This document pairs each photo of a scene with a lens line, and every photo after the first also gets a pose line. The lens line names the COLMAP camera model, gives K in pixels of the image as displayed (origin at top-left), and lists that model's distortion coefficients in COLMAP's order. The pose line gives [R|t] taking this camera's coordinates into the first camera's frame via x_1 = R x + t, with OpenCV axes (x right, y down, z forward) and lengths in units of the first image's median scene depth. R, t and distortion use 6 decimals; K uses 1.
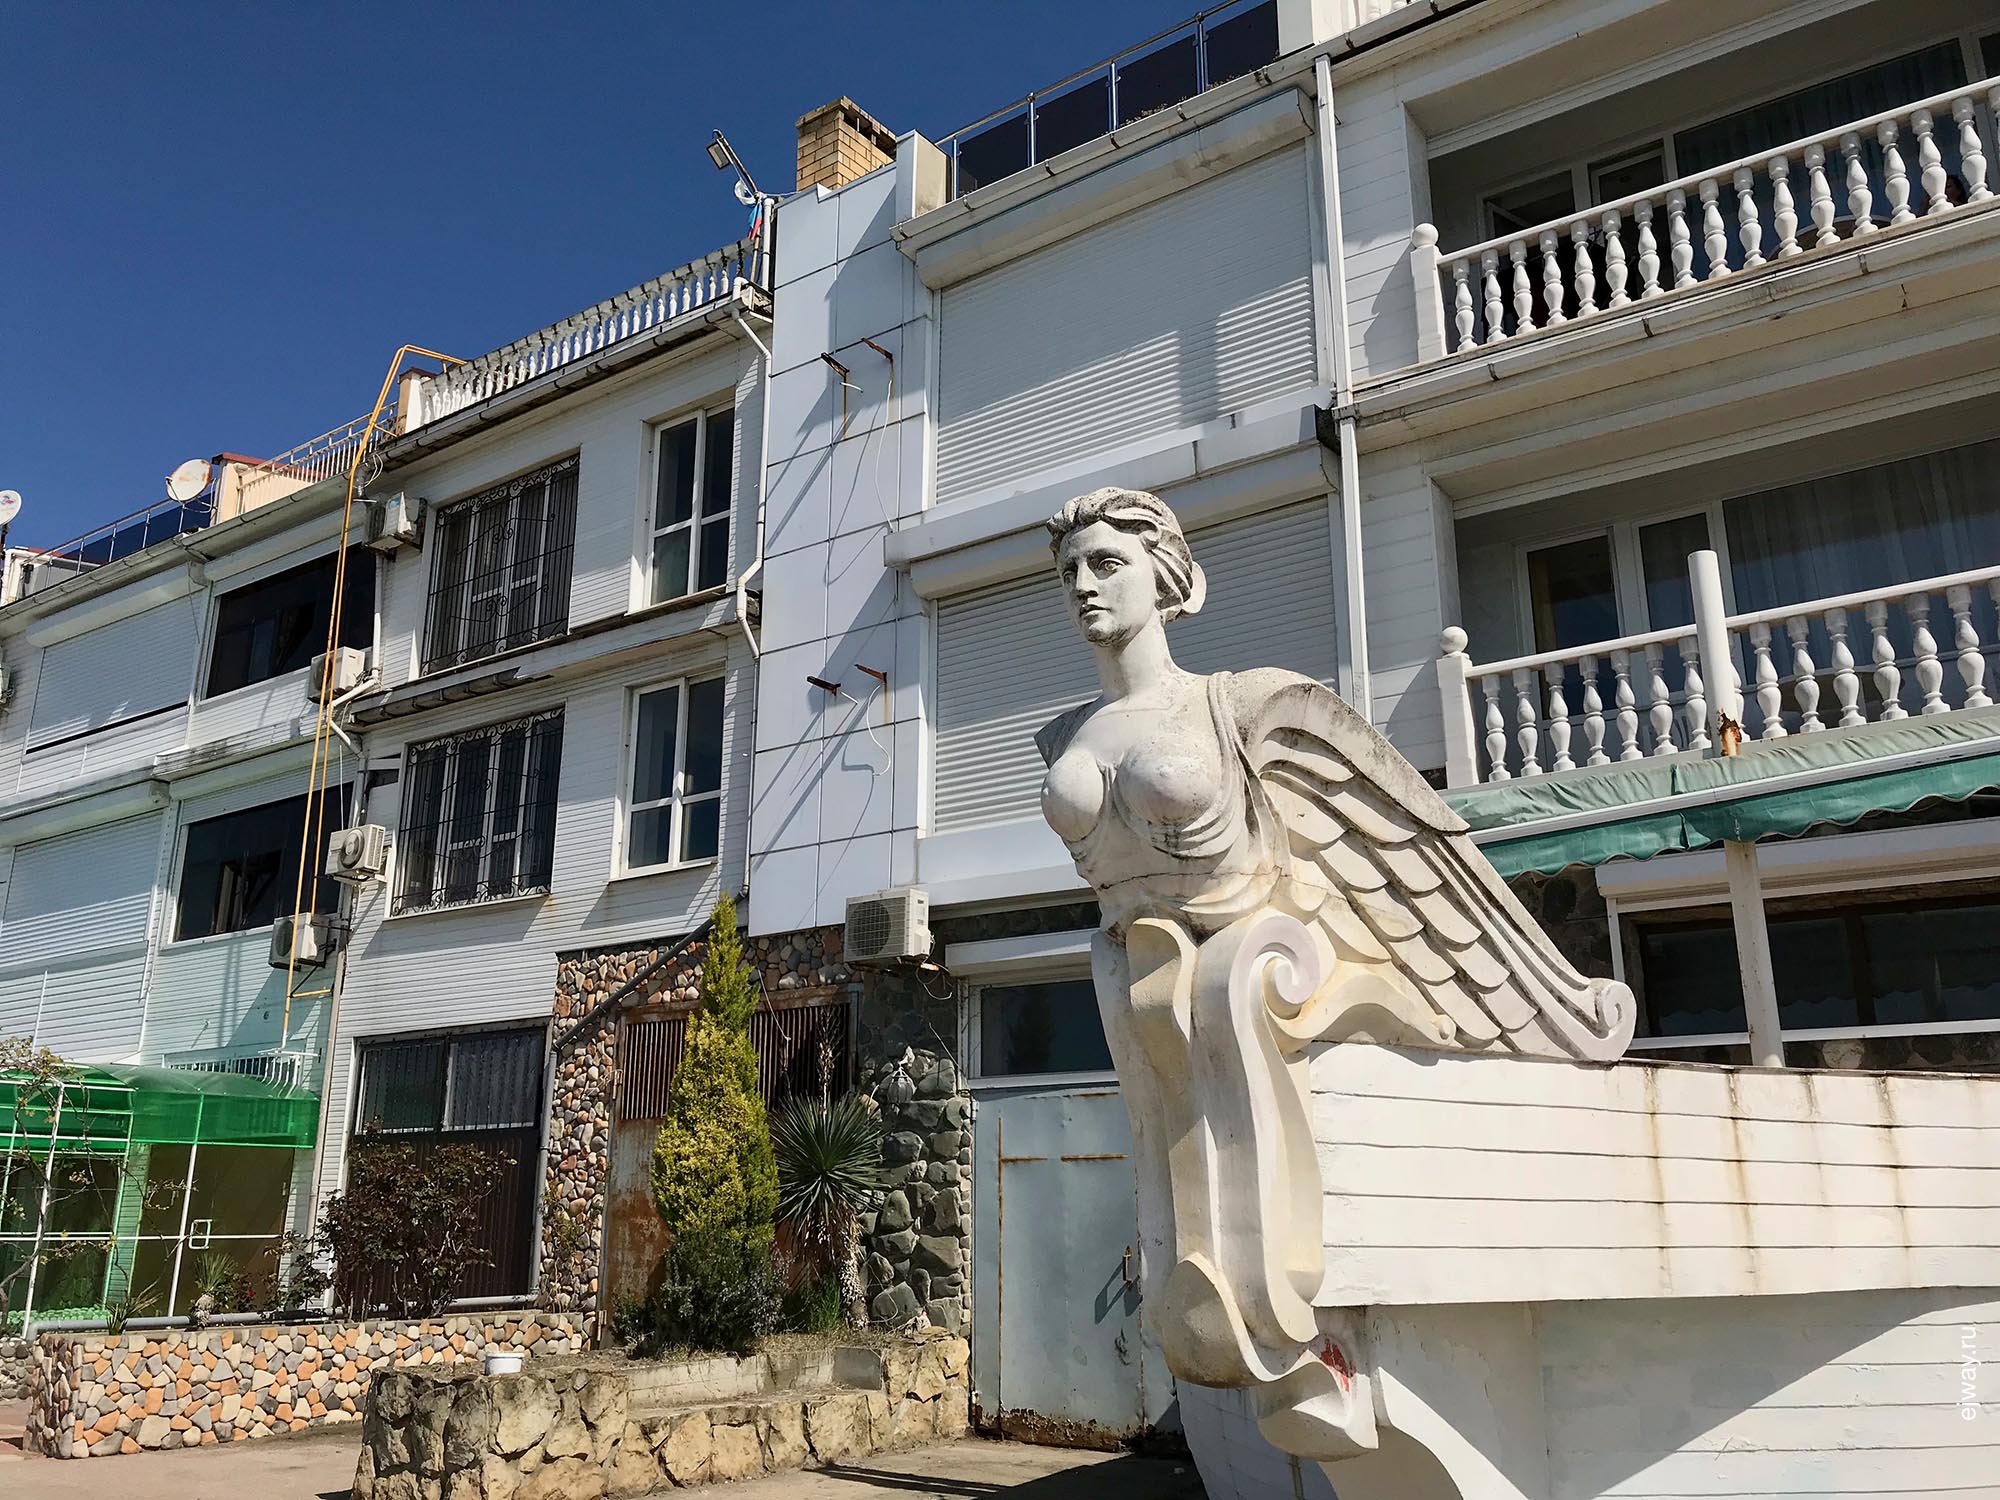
lens RADIAL K [[1606.9, 0, 973.8], [0, 1606.9, 743.8], [0, 0, 1]] dist [0.040717, -0.037639]
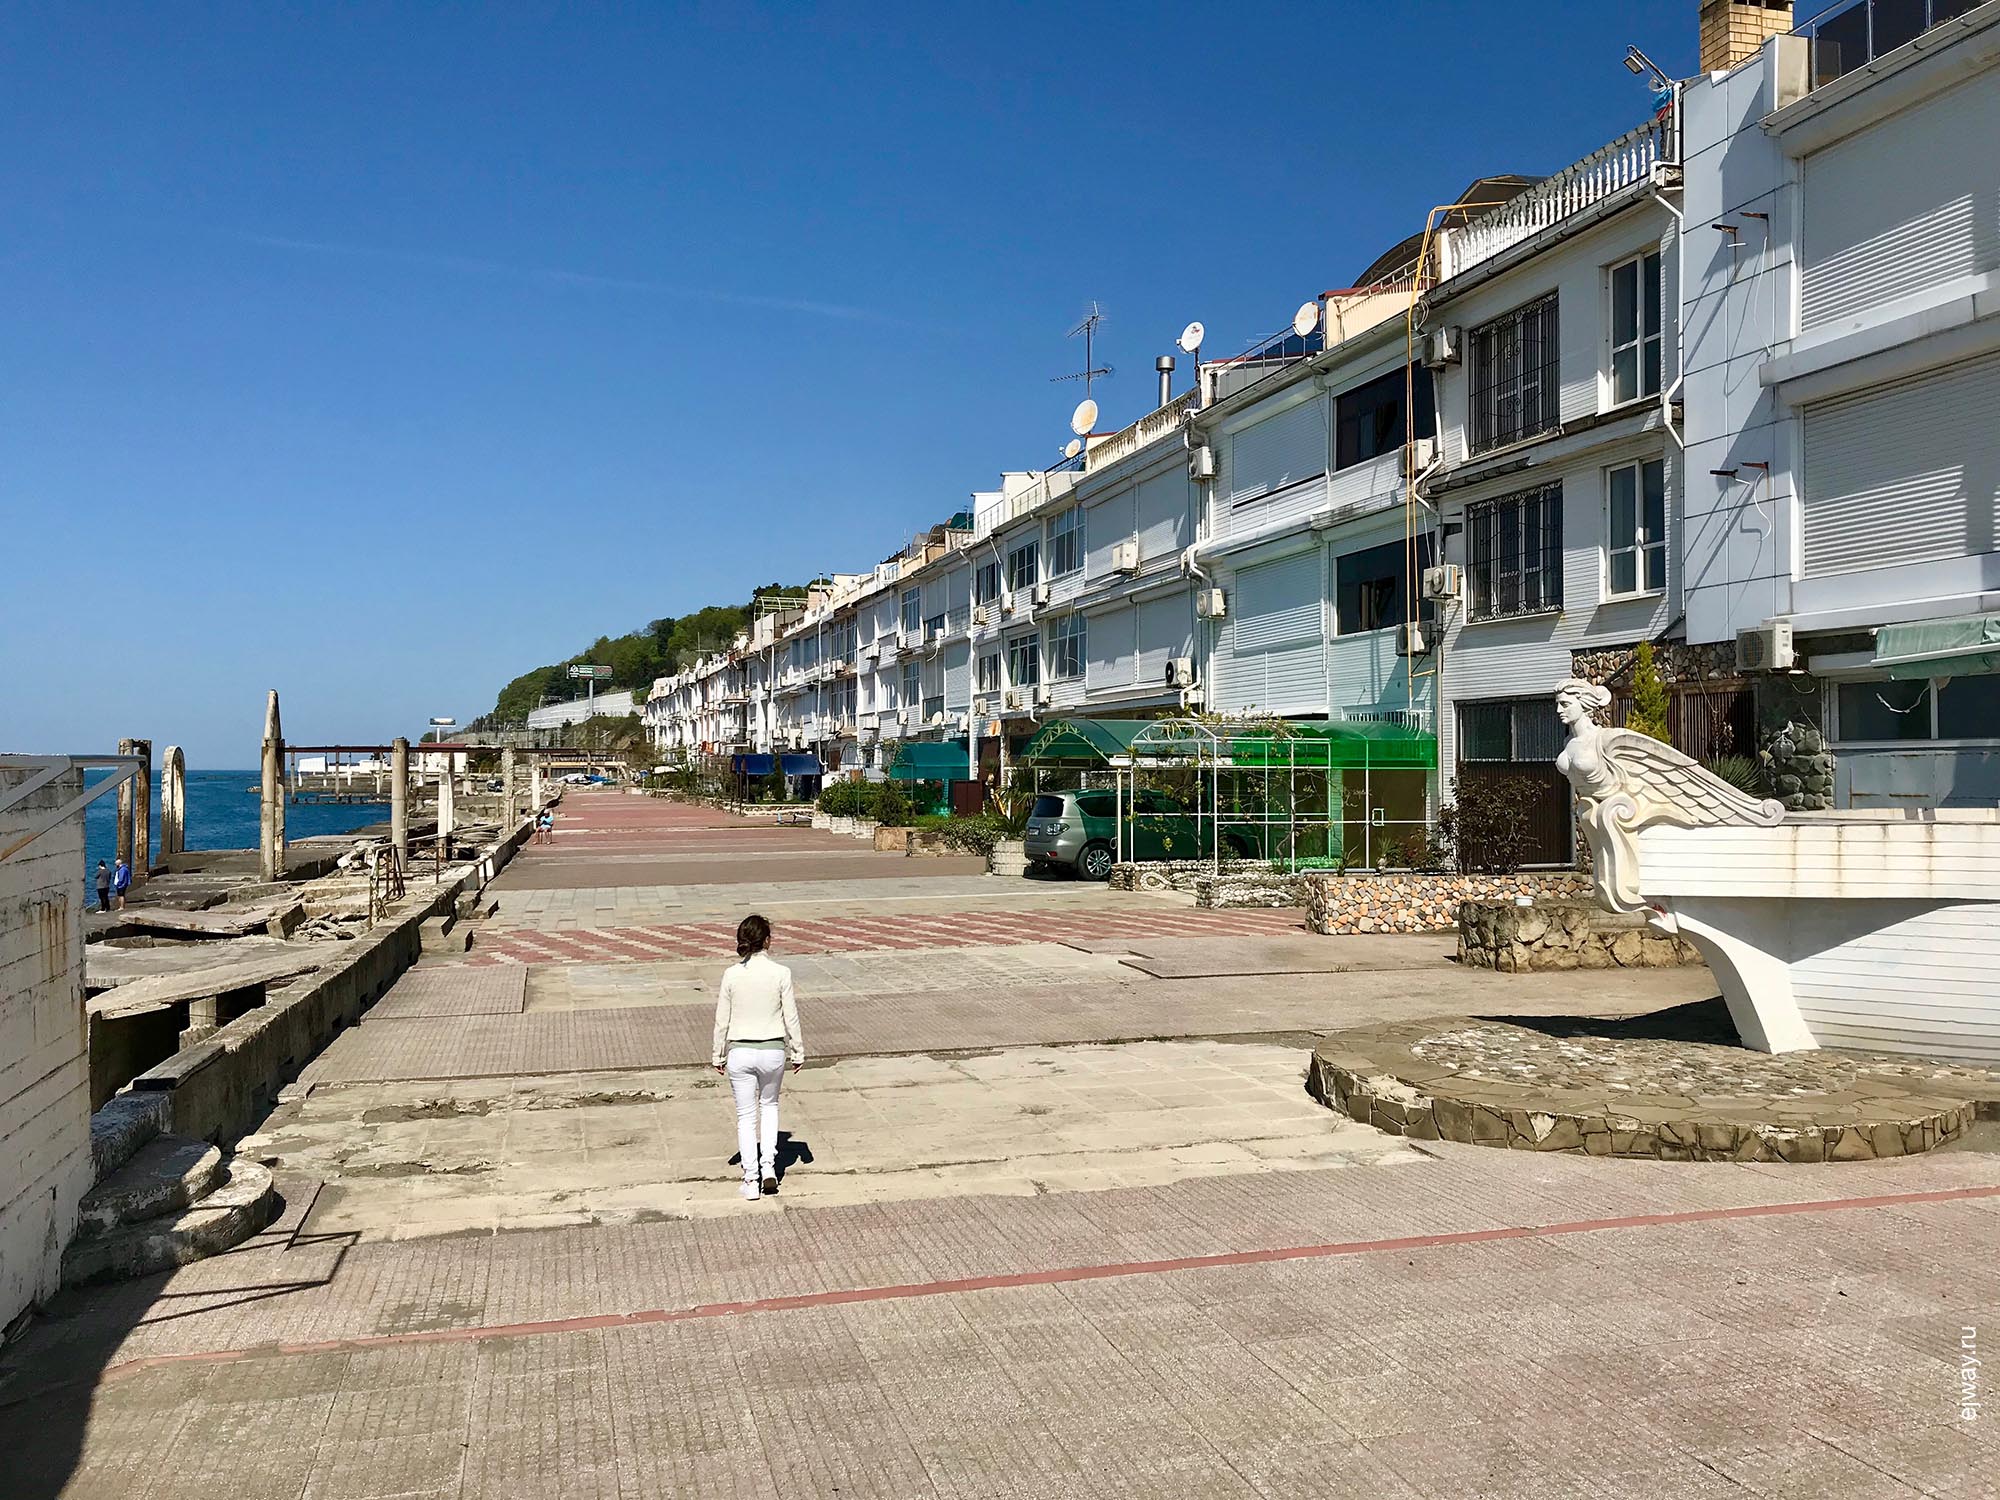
lens RADIAL K [[1617.7, 0, 1011.9], [0, 1617.7, 743.2], [0, 0, 1]] dist [-0.008618, -0.005783]
pose [[0.791551, -0.009269, -0.611033, 0.254745], [0.171353, 0.963140, 0.207365, -0.192197], [0.586588, -0.268842, 0.763962, -0.495202]]
